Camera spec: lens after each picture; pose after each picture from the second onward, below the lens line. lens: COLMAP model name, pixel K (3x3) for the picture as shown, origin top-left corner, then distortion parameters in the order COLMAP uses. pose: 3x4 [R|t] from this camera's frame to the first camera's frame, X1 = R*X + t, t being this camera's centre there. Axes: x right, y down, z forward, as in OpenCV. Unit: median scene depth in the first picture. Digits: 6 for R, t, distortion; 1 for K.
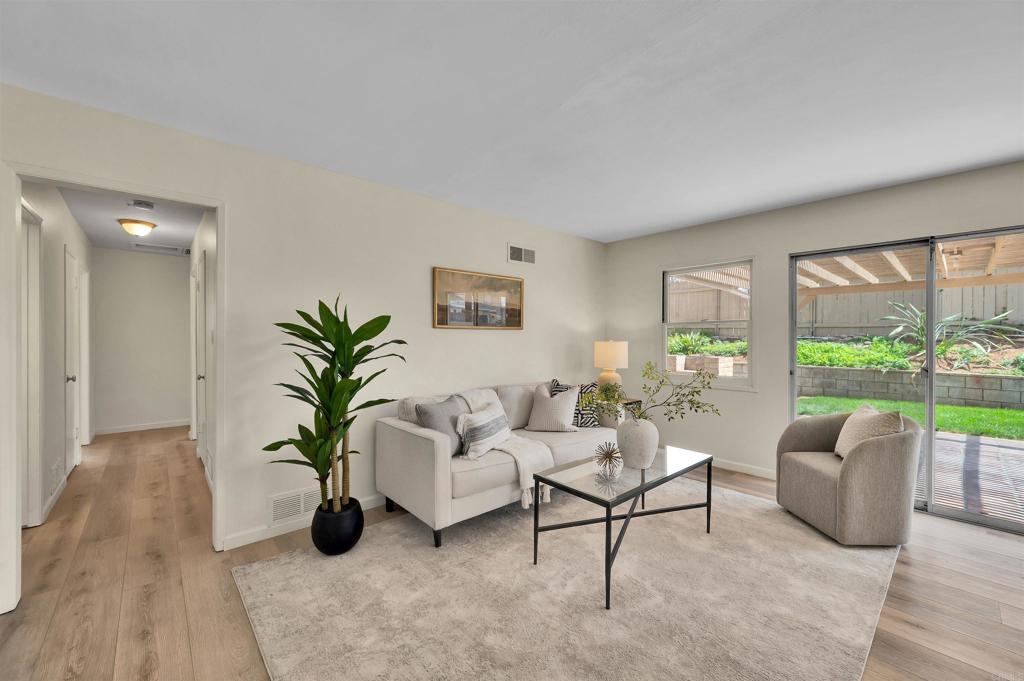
lens RADIAL K [[396.8, 0, 512.0], [0, 396.8, 340.5], [0, 0, 1]] dist [-0.002572, -0.000561]
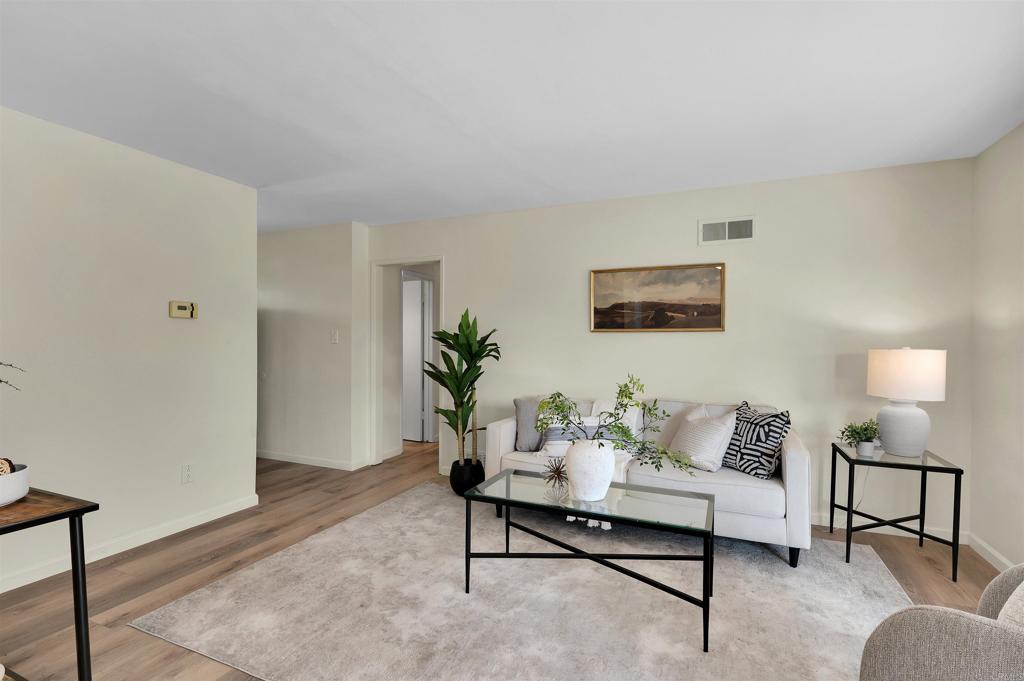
lens RADIAL K [[482.1, 0, 512.0], [0, 482.1, 340.5], [0, 0, 1]] dist [-0.002687, -0.000399]
pose [[0.416961, -0.003976, -0.908916, 1.174686], [-0.011933, 0.999880, -0.009848, 0.006791], [0.908846, 0.014952, 0.416864, 0.447537]]
